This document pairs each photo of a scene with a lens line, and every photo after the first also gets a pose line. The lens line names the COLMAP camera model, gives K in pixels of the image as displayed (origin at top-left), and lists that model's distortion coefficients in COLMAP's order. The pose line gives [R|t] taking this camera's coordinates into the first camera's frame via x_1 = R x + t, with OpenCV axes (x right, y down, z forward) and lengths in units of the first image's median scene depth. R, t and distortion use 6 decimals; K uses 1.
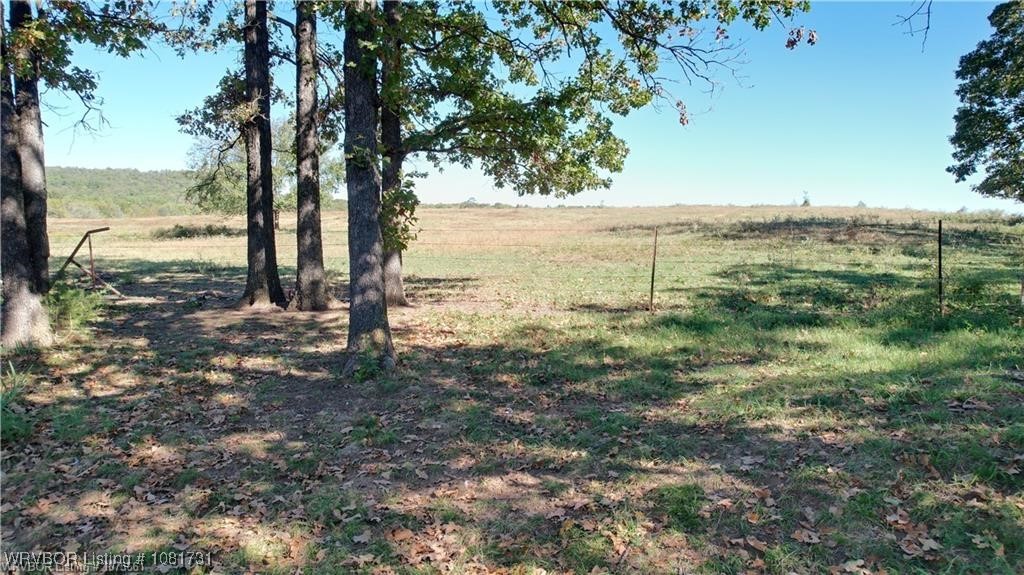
lens RADIAL K [[656.6, 0, 515.9], [0, 656.6, 285.4], [0, 0, 1]] dist [-0.081421, 0.076545]
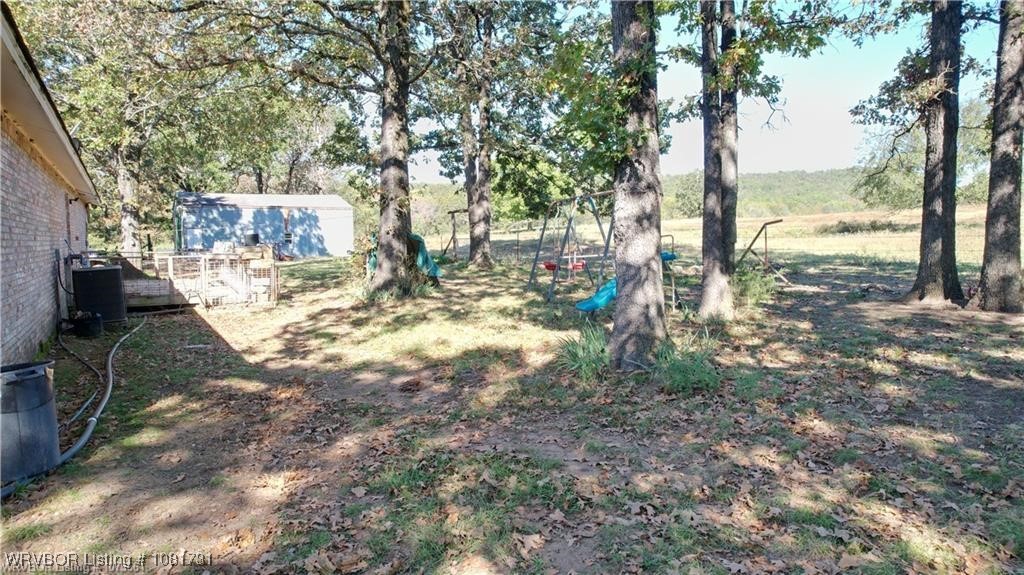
lens RADIAL K [[656.6, 0, 516.7], [0, 656.6, 285.9], [0, 0, 1]] dist [-0.081421, 0.076545]
pose [[0.587593, 0.059137, -0.806993, -0.011199], [-0.055765, 0.997914, 0.032524, 0.016554], [0.807233, 0.025891, 0.589665, -0.004623]]
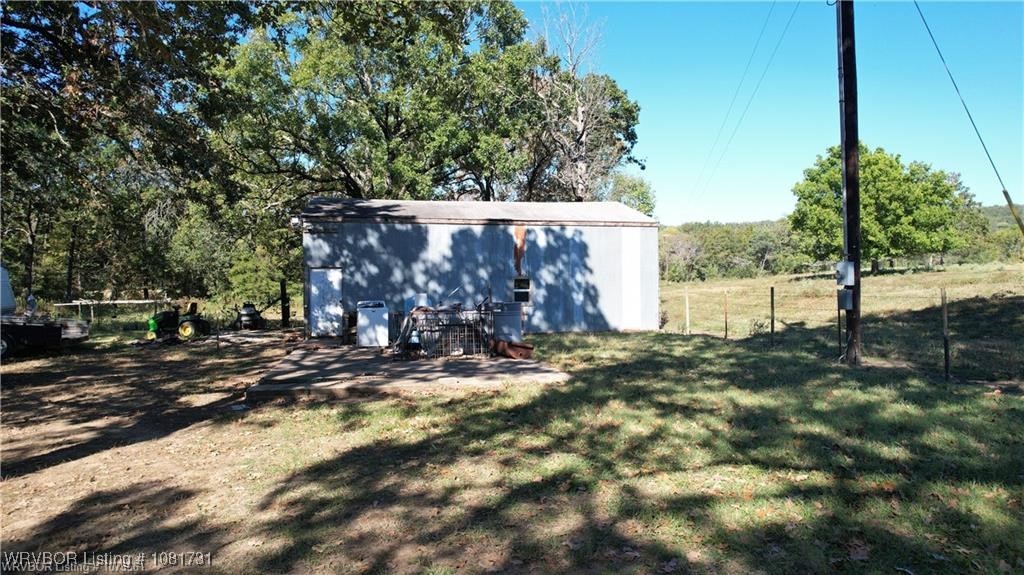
lens RADIAL K [[656.6, 0, 496.1], [0, 656.6, 264.6], [0, 0, 1]] dist [-0.081421, 0.076545]
pose [[0.246426, -0.024190, -0.968860, -3.342174], [-0.071321, 0.996525, -0.043021, -0.092015], [0.966534, 0.079702, 0.243844, 0.990270]]
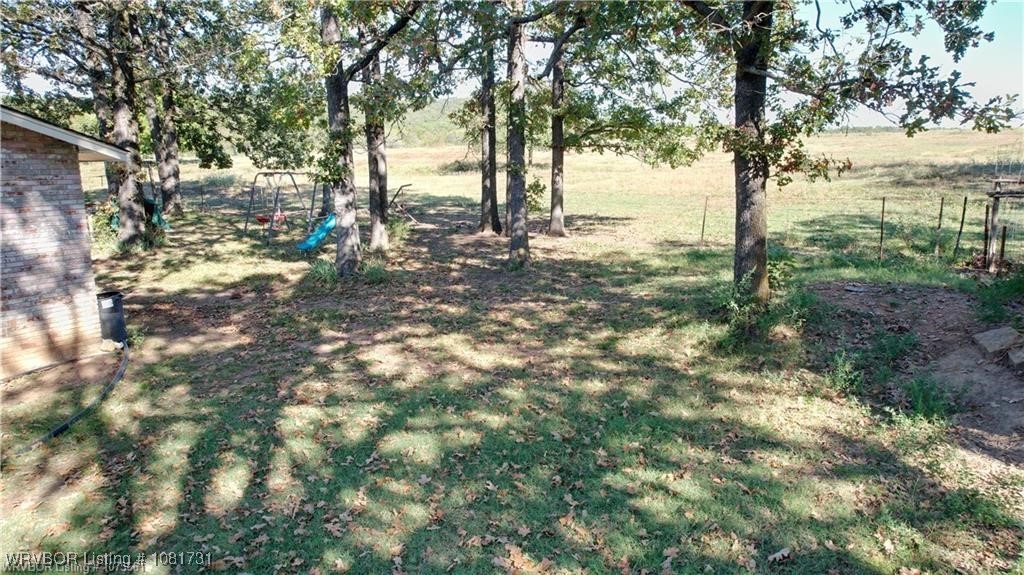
lens RADIAL K [[656.6, 0, 509.0], [0, 656.6, 285.2], [0, 0, 1]] dist [-0.081421, 0.076545]
pose [[0.916182, 0.073751, -0.393919, 0.501607], [-0.027099, 0.992072, 0.122713, -0.063174], [0.399846, -0.101752, 0.910917, -0.821807]]
